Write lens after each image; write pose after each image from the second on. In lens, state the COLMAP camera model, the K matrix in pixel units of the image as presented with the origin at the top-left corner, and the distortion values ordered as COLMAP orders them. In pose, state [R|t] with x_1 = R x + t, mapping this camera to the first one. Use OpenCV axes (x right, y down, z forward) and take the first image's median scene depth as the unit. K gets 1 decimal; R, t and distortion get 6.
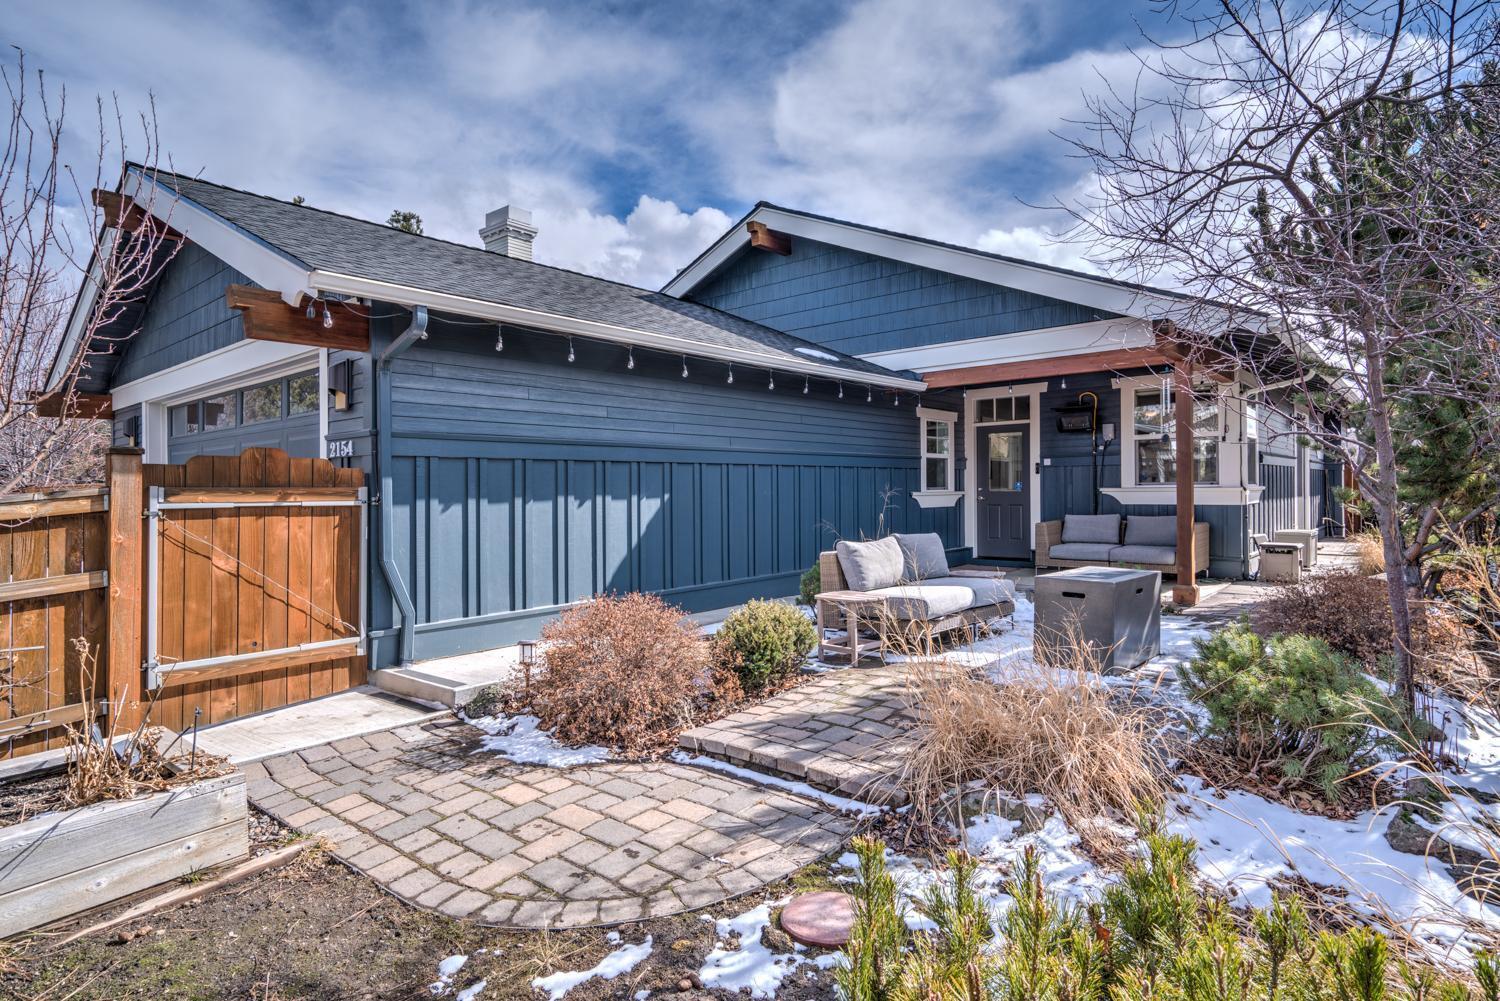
lens RADIAL K [[809.9, 0, 750.0], [0, 809.9, 500.5], [0, 0, 1]] dist [0.006038, 0.000307]
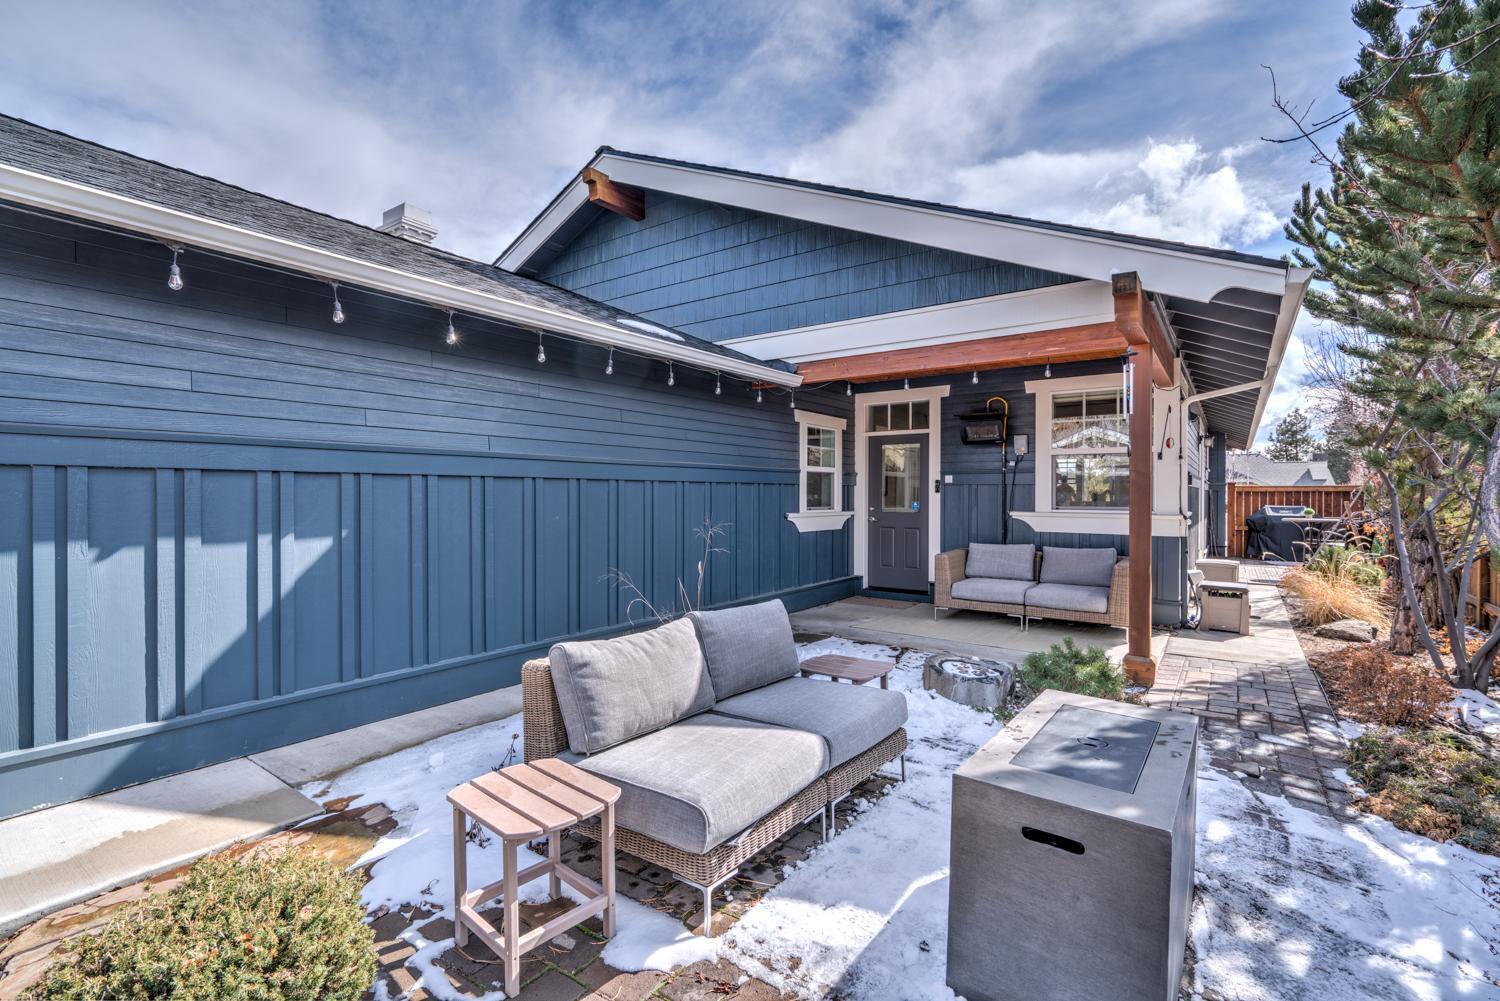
lens RADIAL K [[678.8, 0, 750.0], [0, 678.8, 500.5], [0, 0, 1]] dist [-0.002458, -0.000065]
pose [[0.996572, 0.013644, 0.081598, 0.107310], [-0.013233, 0.999897, -0.005572, -0.019401], [-0.081665, 0.004473, 0.996650, 0.324990]]
